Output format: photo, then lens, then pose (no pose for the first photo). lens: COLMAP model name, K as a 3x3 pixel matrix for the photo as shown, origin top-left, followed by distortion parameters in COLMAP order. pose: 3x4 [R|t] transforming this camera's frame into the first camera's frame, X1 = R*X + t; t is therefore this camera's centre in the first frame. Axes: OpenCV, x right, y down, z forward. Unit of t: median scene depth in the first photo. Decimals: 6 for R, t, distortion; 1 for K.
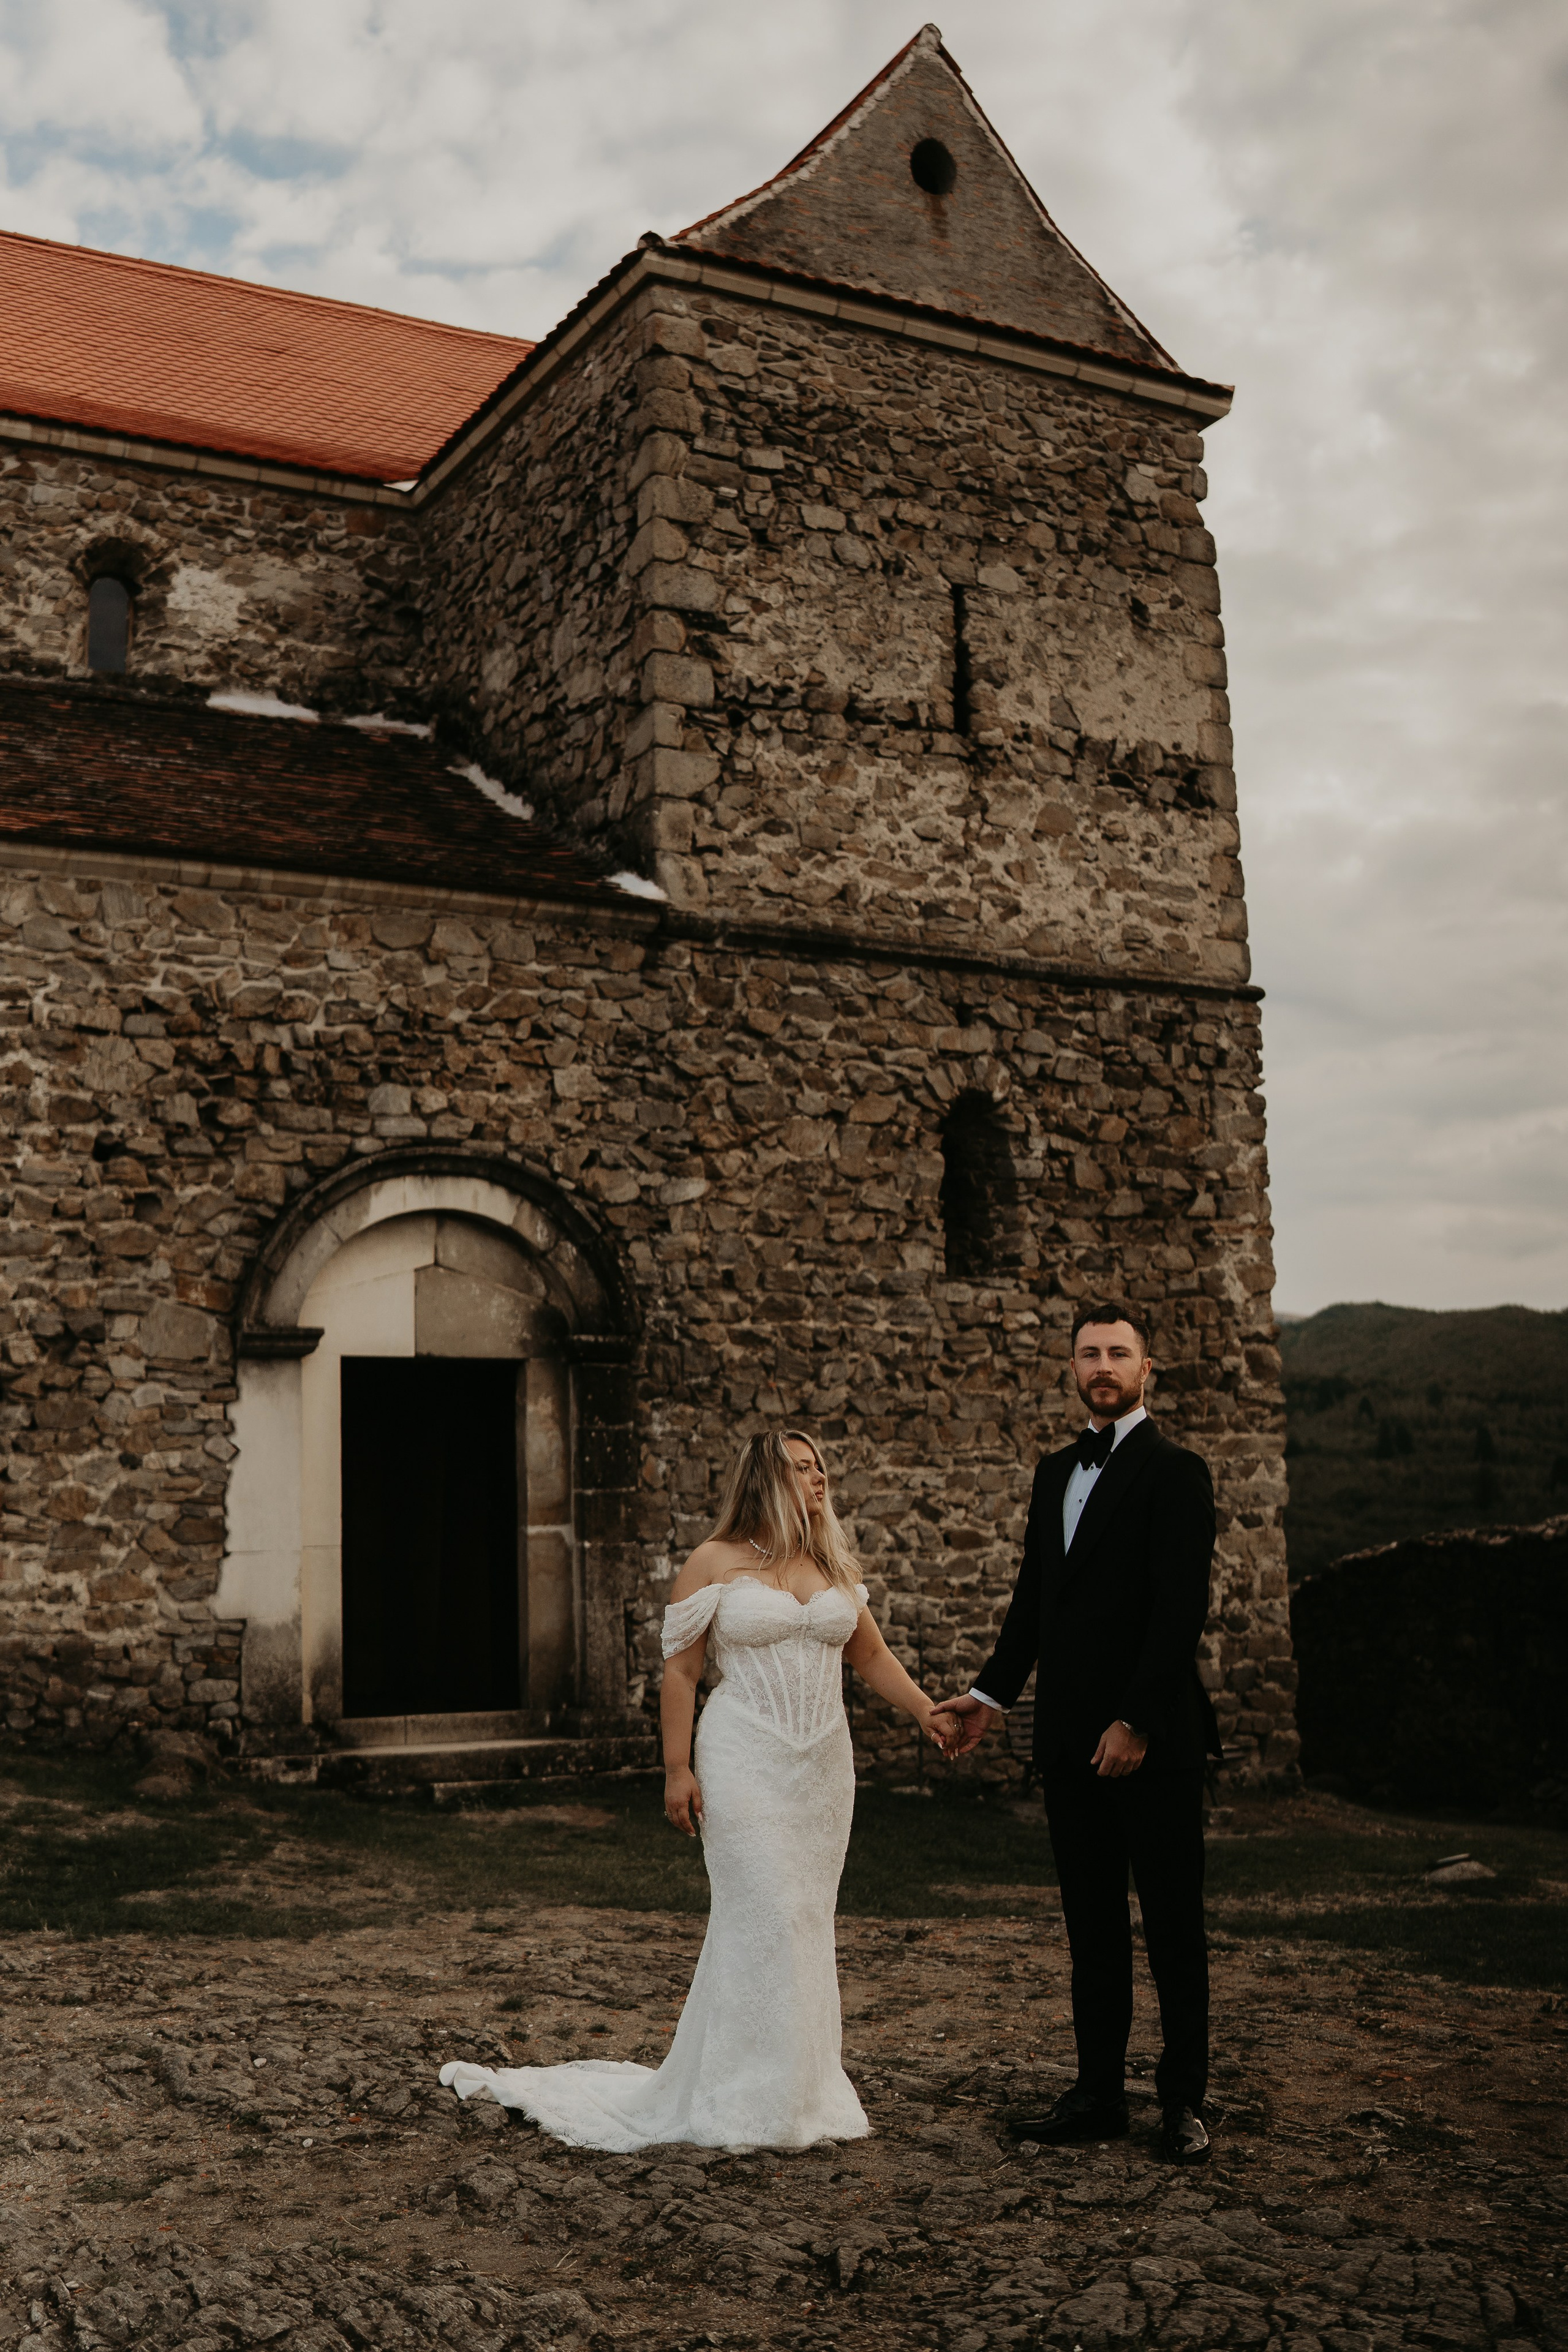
lens RADIAL K [[2363.9, 0, 802.5], [0, 2363.9, 1146.0], [0, 0, 1]] dist [-0.195102, 0.202549]
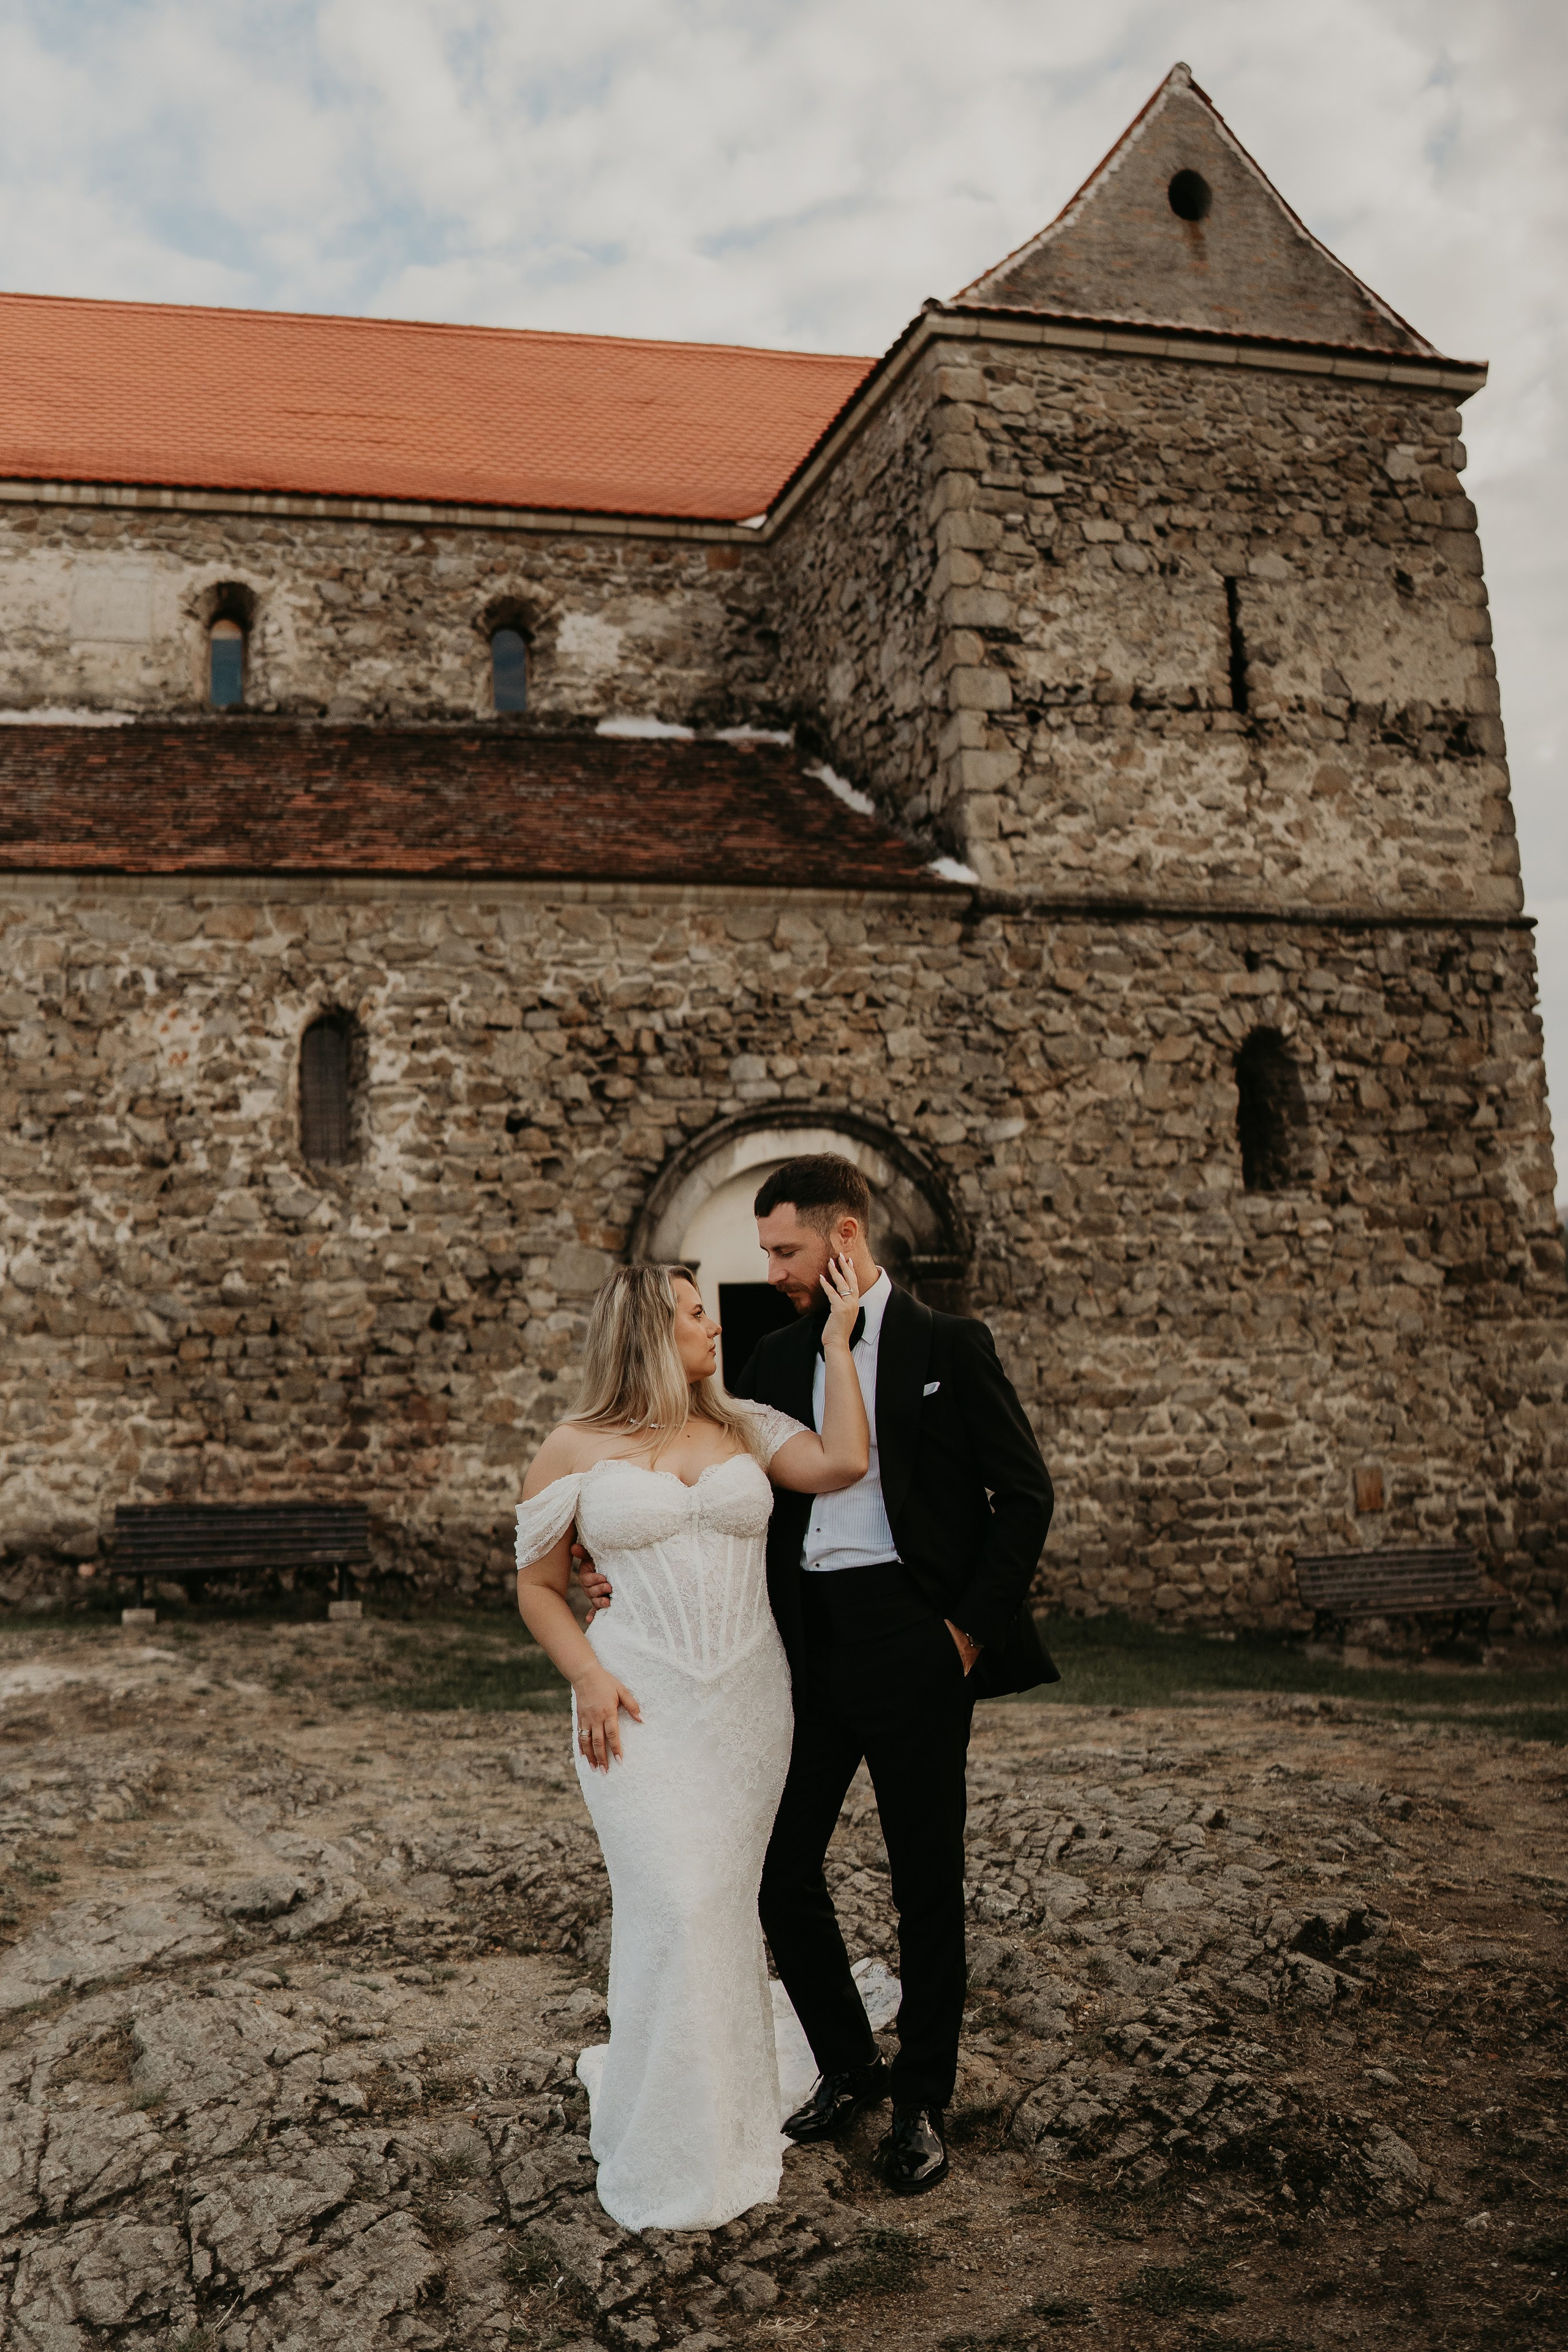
lens RADIAL K [[2333.3, 0, 767.8], [0, 2333.3, 1172.5], [0, 0, 1]] dist [-0.193160, 0.212812]
pose [[0.974450, -0.049118, -0.219168, 0.081228], [0.058131, 0.997700, 0.034860, -0.006484], [0.216952, -0.046710, 0.975064, -0.140915]]
